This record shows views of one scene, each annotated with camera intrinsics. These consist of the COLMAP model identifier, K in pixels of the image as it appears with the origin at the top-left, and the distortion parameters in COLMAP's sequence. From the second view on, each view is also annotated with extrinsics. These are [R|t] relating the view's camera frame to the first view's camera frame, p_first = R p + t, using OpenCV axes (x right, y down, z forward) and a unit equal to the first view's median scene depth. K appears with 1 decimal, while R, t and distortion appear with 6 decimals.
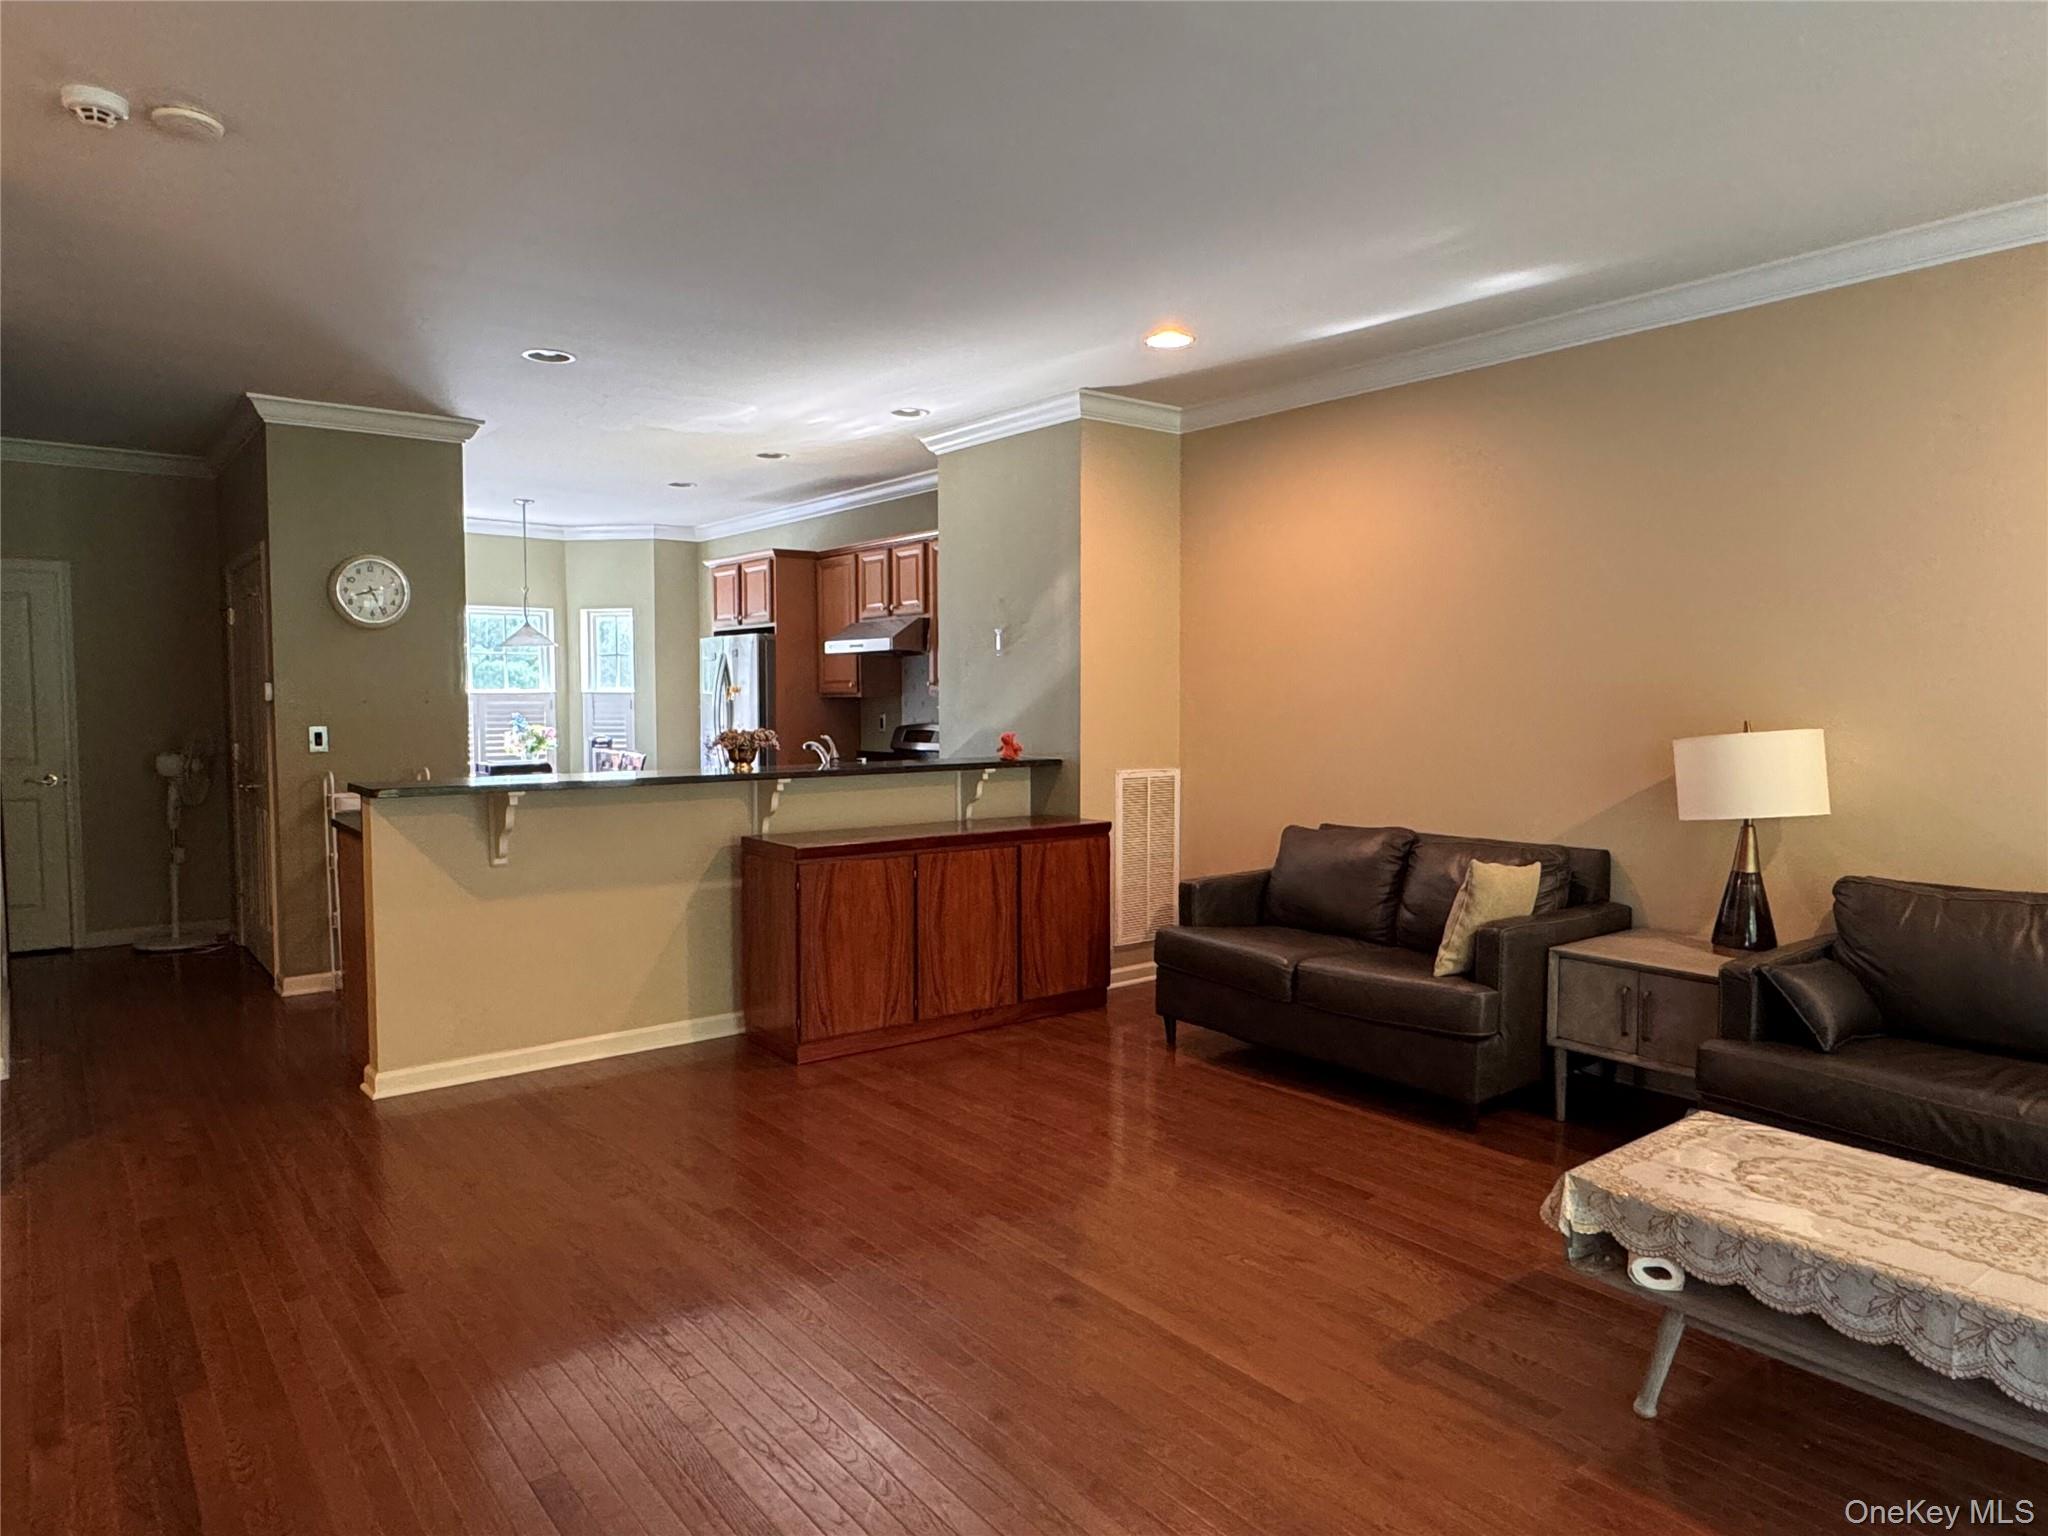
lens RADIAL K [[1261.9, 0, 1032.6], [0, 1261.9, 772.0], [0, 0, 1]] dist [-0.002306, 0.001476]
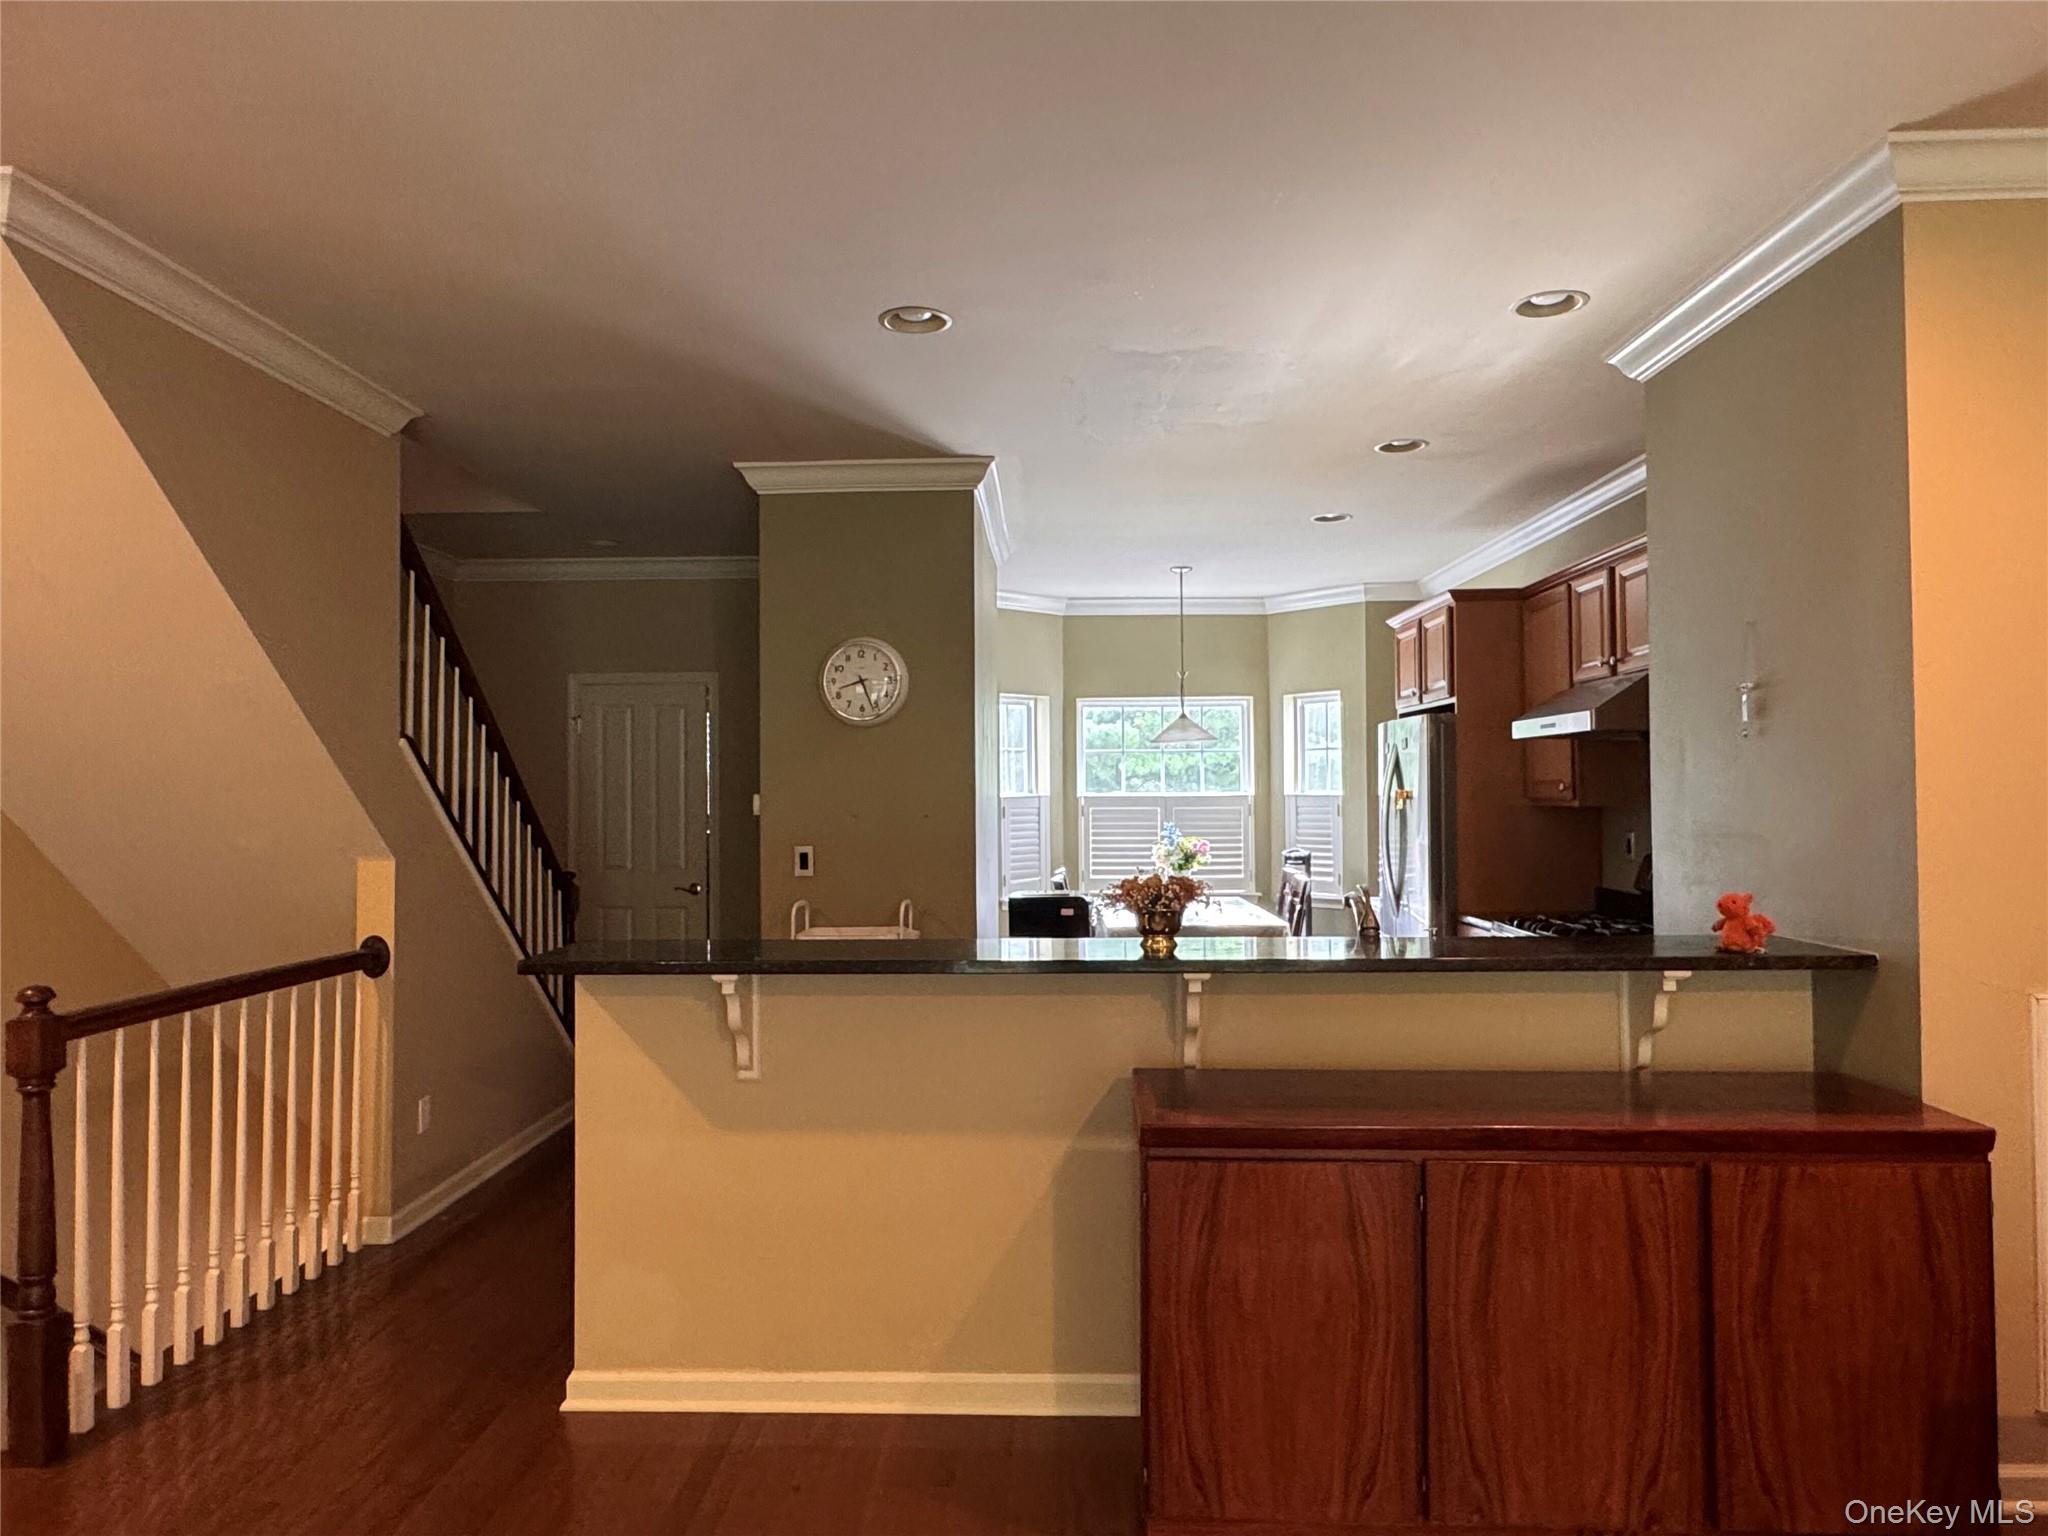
lens RADIAL K [[1261.9, 0, 1024.4], [0, 1261.9, 773.1], [0, 0, 1]] dist [-0.002306, 0.001476]
pose [[0.760509, -0.013571, -0.649186, 0.086132], [-0.033156, 0.997666, -0.059698, -0.038957], [0.648481, 0.066925, 0.758283, 0.454368]]
